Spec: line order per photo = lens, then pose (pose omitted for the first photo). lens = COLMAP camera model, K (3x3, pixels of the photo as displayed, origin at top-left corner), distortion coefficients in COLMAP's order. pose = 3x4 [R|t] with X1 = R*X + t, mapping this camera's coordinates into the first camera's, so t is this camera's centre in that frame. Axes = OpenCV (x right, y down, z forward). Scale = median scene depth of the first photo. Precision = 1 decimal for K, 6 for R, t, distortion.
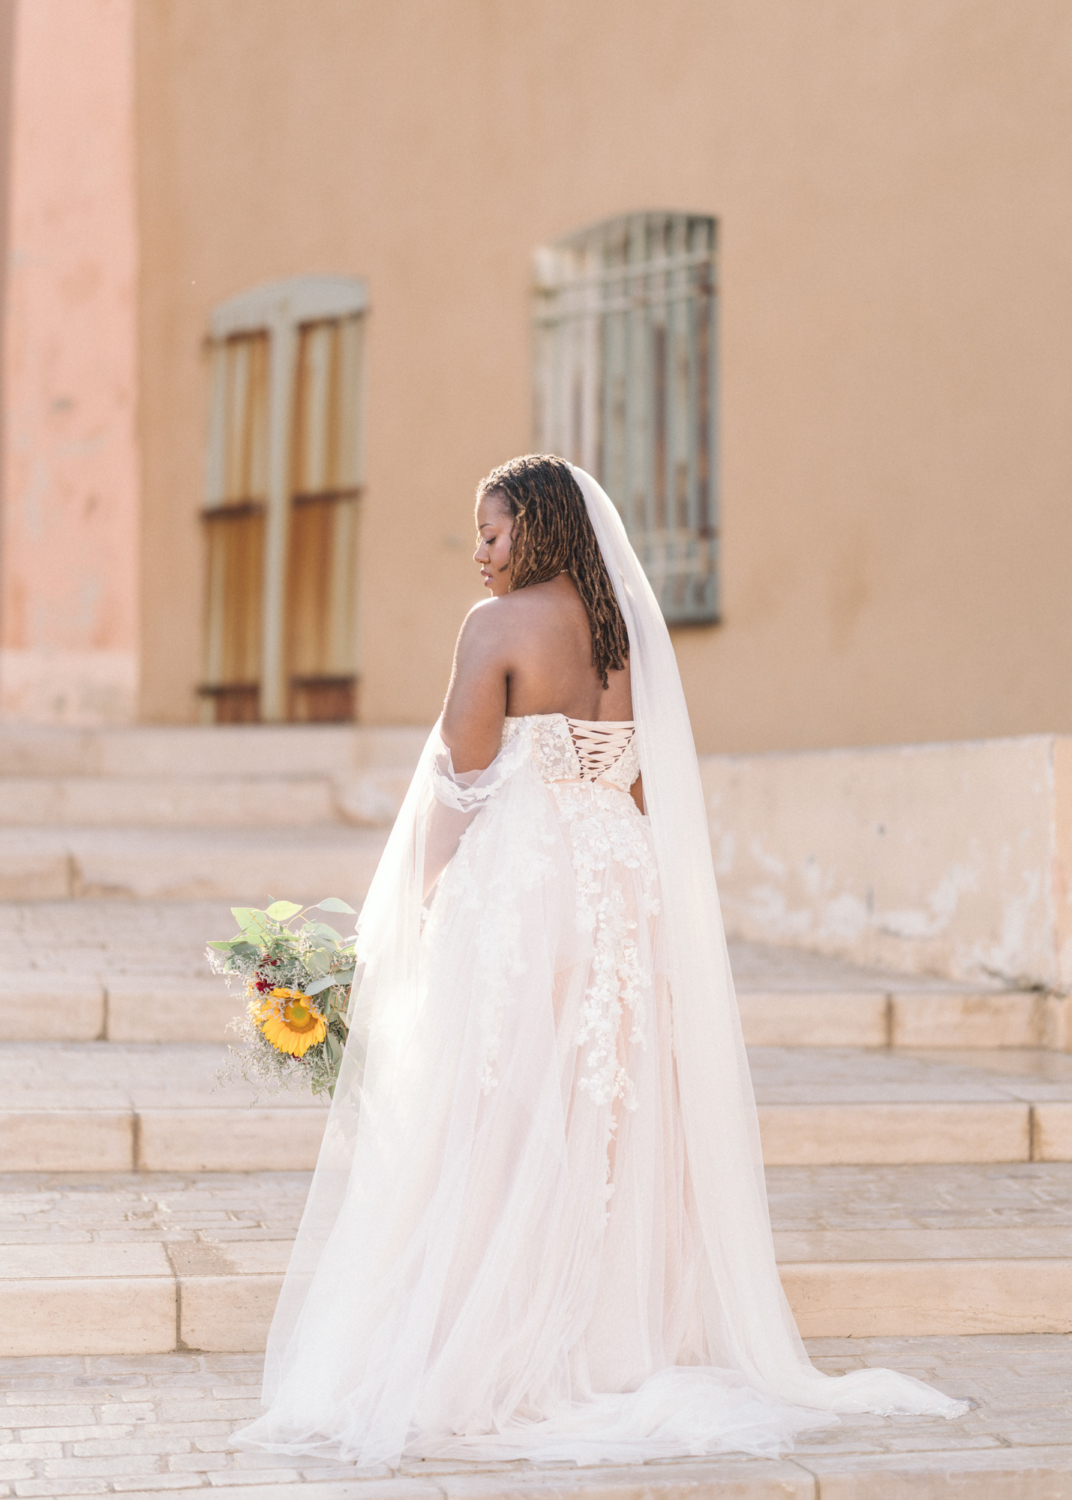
lens RADIAL K [[4601.1, 0, 536.0], [0, 4601.1, 750.0], [0, 0, 1]] dist [-0.106674, 1.247251]
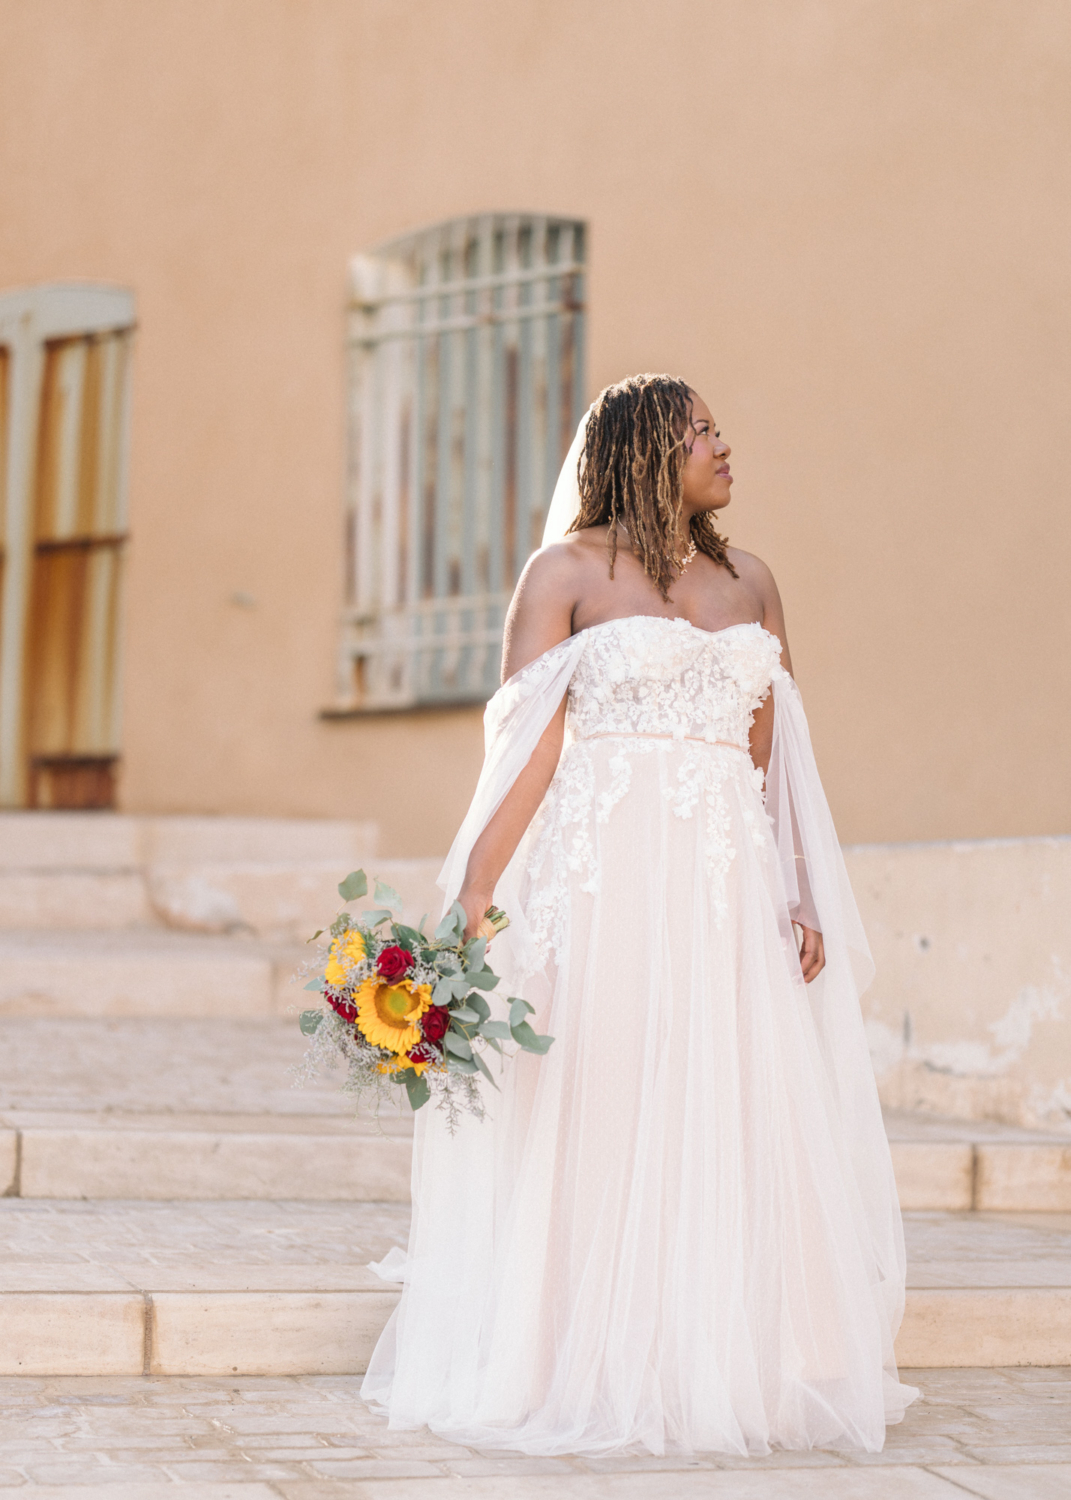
lens RADIAL K [[4601.1, 0, 535.5], [0, 4601.1, 750.0], [0, 0, 1]] dist [-0.106674, 1.247251]
pose [[0.988996, 0.021246, 0.146408, -0.092353], [-0.017232, 0.999441, -0.028635, 0.006253], [-0.146934, 0.025797, 0.988810, 0.161982]]
